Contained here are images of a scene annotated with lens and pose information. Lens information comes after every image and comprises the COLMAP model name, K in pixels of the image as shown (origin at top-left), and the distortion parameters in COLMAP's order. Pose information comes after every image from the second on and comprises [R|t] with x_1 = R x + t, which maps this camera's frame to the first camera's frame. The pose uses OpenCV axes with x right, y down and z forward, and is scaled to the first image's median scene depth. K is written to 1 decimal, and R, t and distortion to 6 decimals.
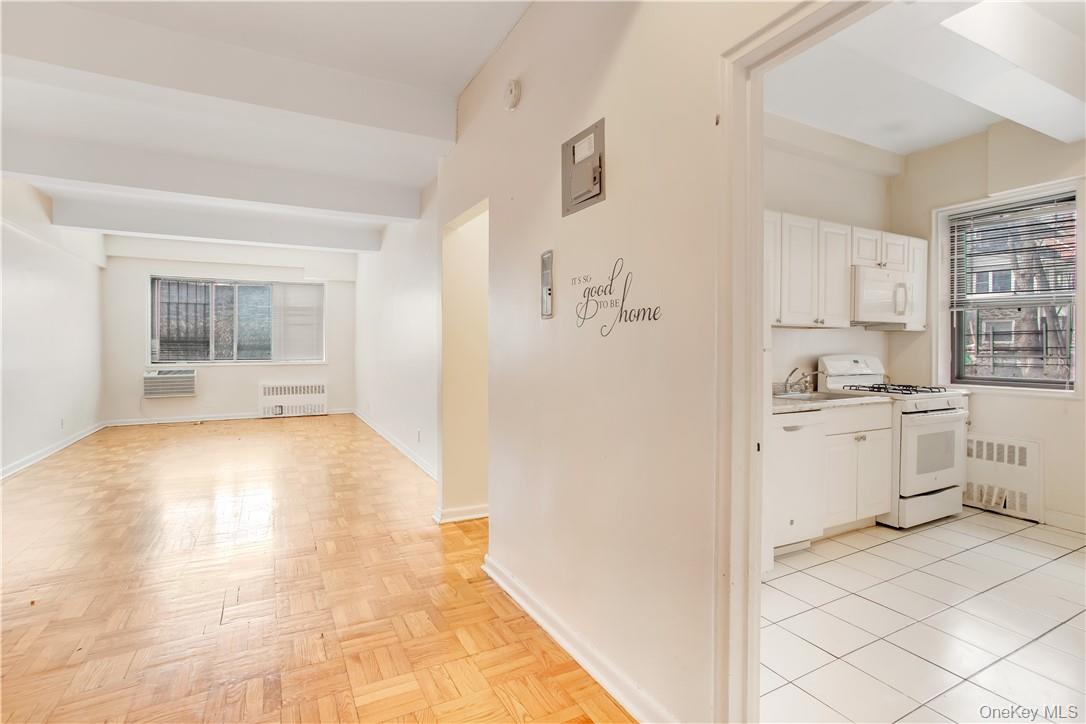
lens RADIAL K [[529.3, 0, 541.3], [0, 529.3, 351.5], [0, 0, 1]] dist [-0.047725, 0.034167]
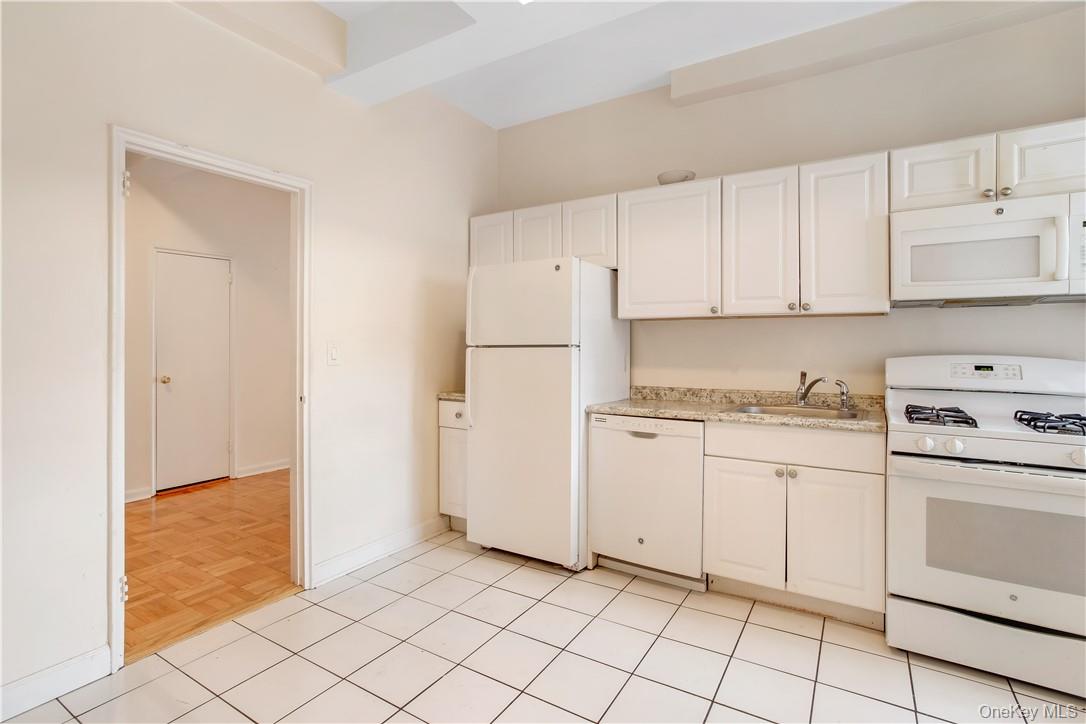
lens RADIAL K [[532.5, 0, 544.1], [0, 532.5, 341.6], [0, 0, 1]] dist [-0.054809, 0.035745]
pose [[0.500240, -0.006437, -0.865863, 0.920881], [-0.007910, 0.999897, -0.012004, 0.001352], [0.865851, 0.012854, 0.500137, 0.320904]]
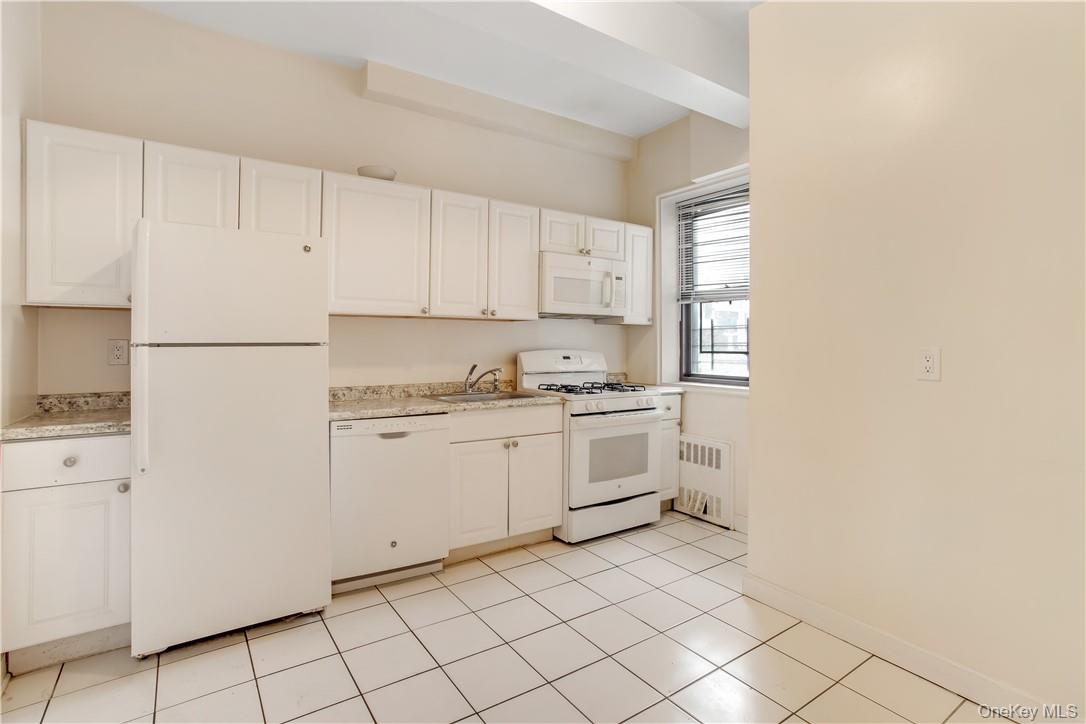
lens RADIAL K [[532.5, 0, 544.1], [0, 532.5, 341.6], [0, 0, 1]] dist [-0.054809, 0.035745]
pose [[0.993763, 0.004318, 0.111429, 0.494012], [-0.003240, 0.999946, -0.009857, 0.000466], [-0.111465, 0.009434, 0.993724, 0.085684]]
